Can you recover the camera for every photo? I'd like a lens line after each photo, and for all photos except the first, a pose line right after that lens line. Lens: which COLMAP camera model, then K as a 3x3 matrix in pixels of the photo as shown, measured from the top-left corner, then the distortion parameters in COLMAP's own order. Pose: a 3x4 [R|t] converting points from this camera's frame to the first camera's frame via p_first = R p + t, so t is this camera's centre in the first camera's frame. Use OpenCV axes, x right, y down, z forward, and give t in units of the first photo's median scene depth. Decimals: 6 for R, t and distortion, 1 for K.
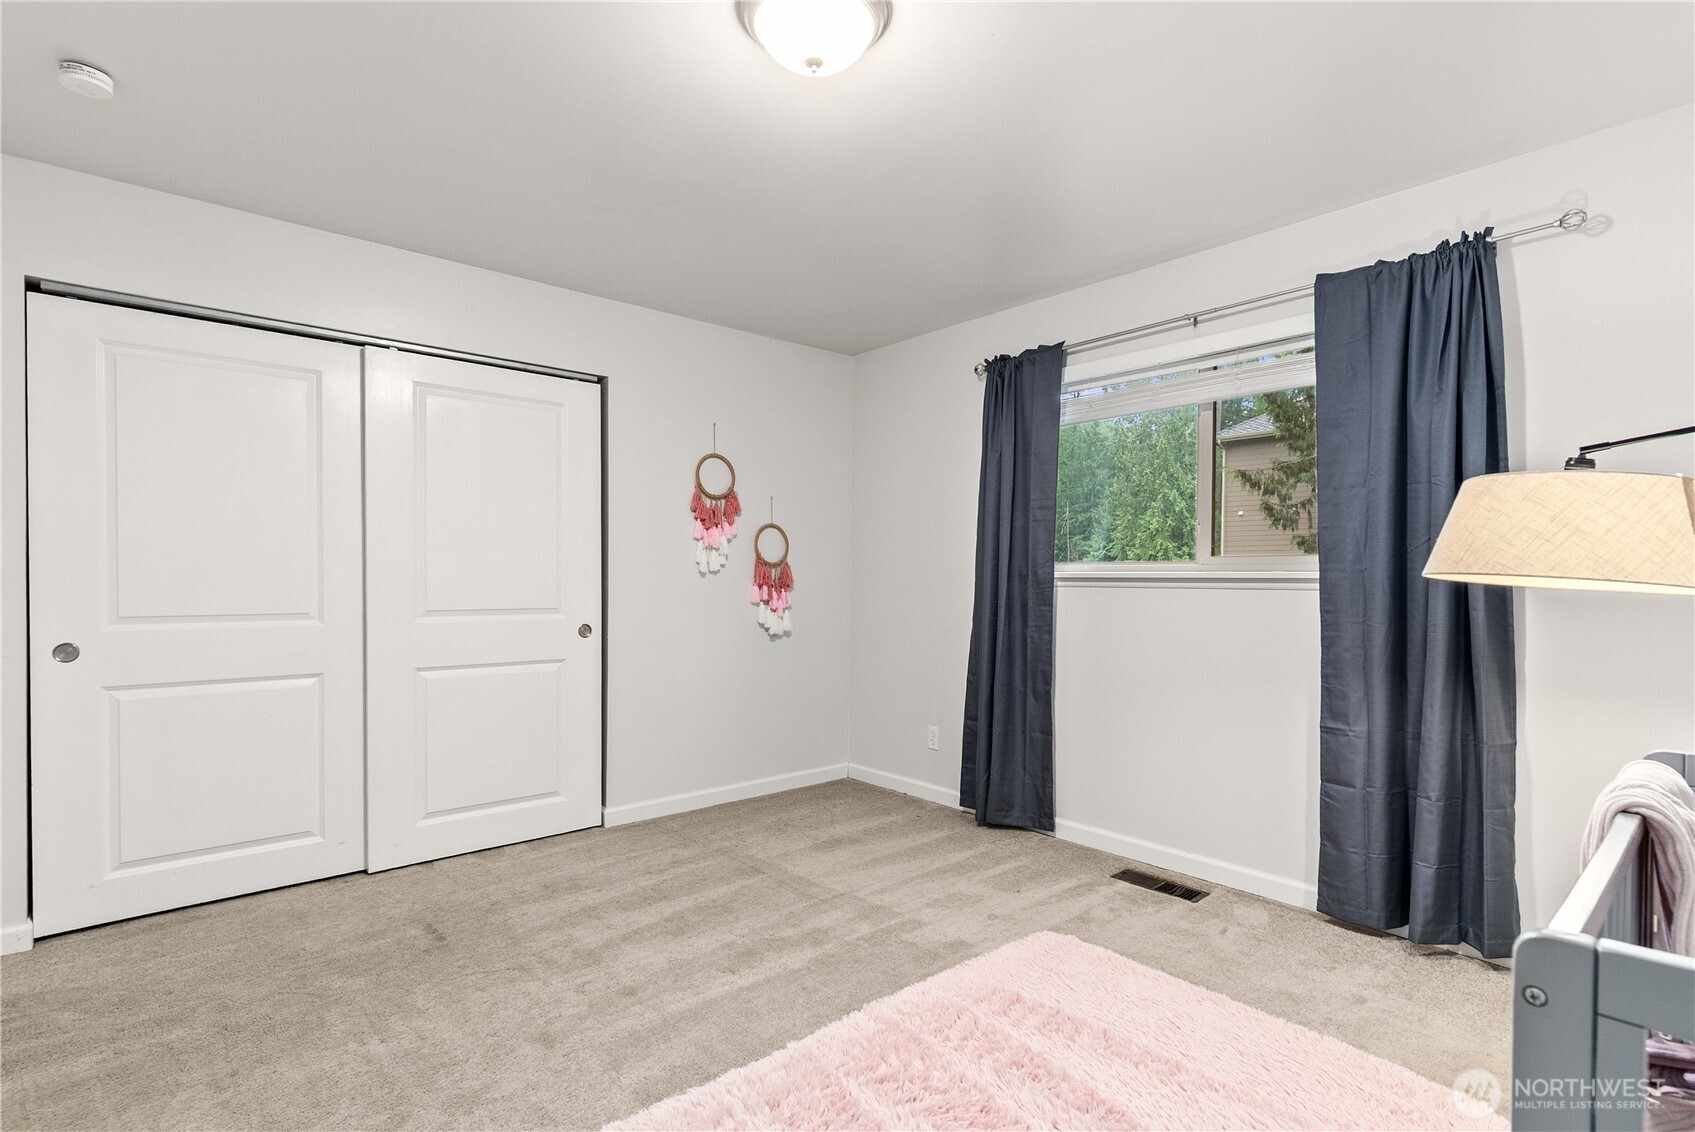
lens RADIAL K [[804.5, 0, 845.4], [0, 804.5, 582.9], [0, 0, 1]] dist [0.002356, 0.000128]
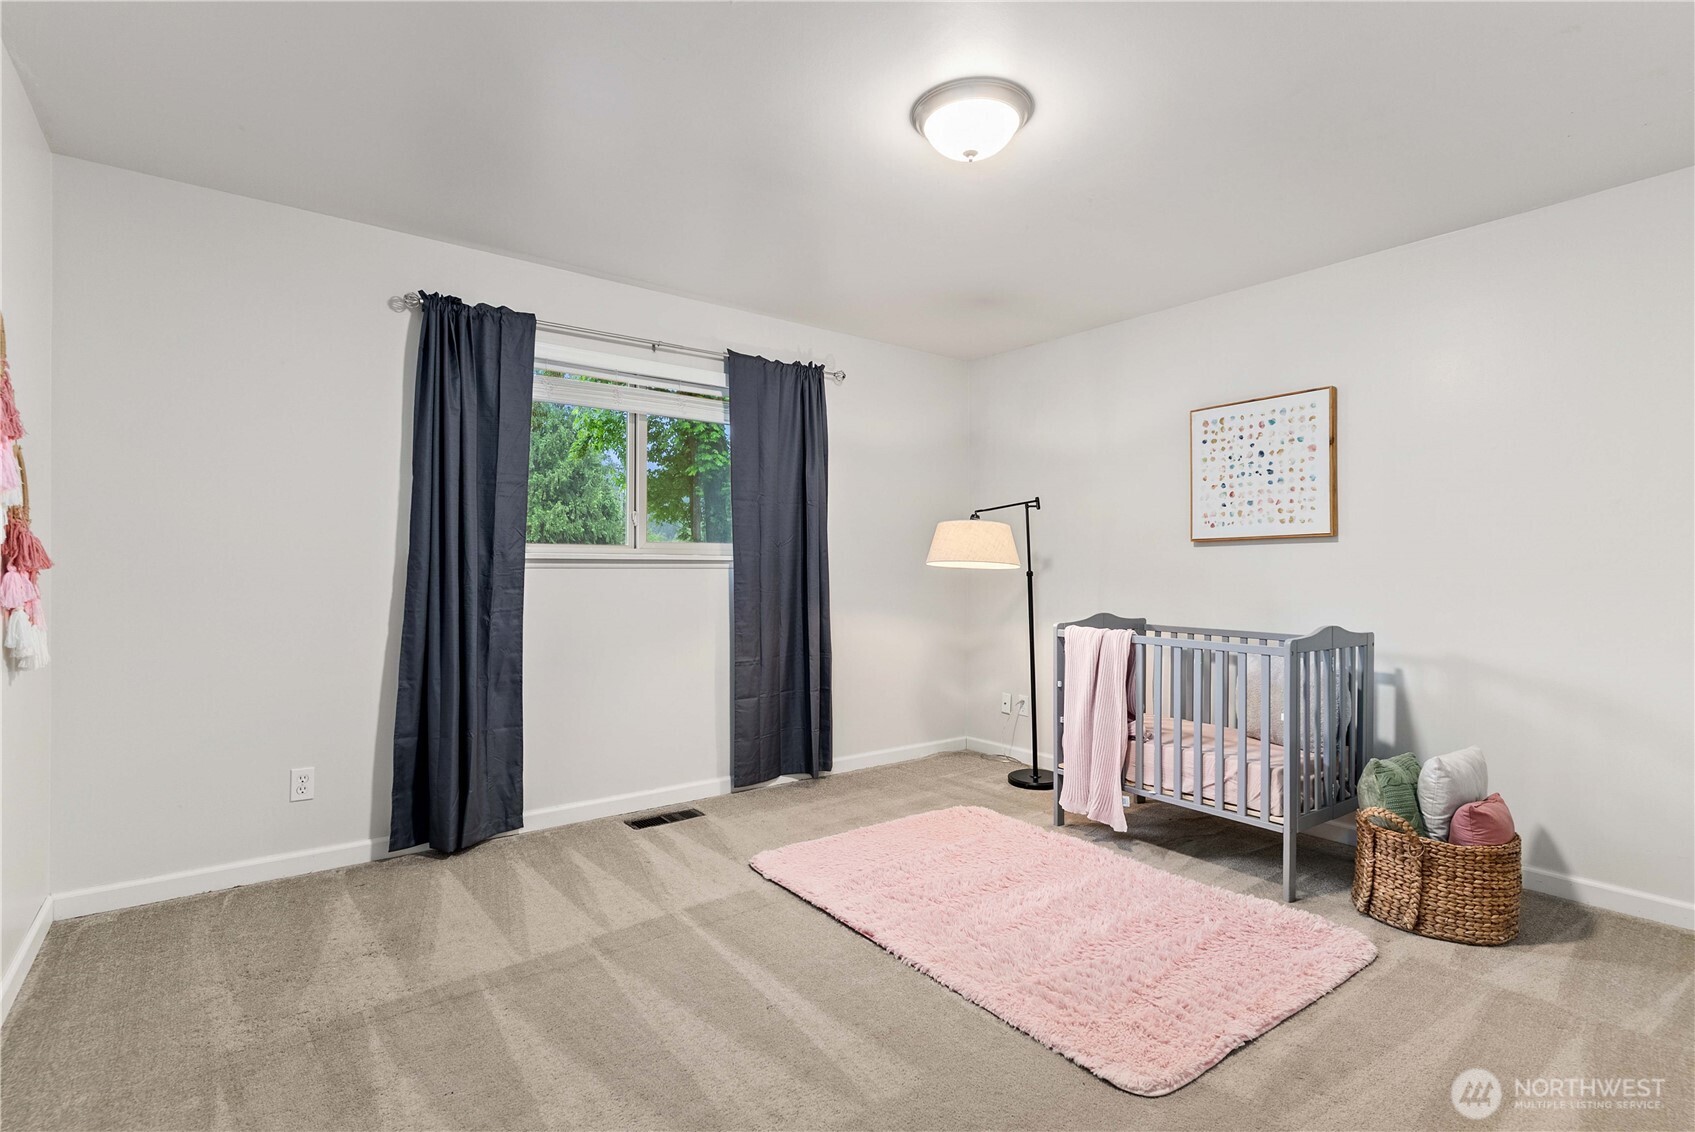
lens RADIAL K [[811.7, 0, 847.5], [0, 811.7, 566.0], [0, 0, 1]] dist [0.000309, -0.000263]
pose [[0.054958, -0.004246, 0.998480, -0.676092], [-0.000986, 0.999990, 0.004307, -0.002492], [-0.998488, -0.001221, 0.054953, 0.570672]]
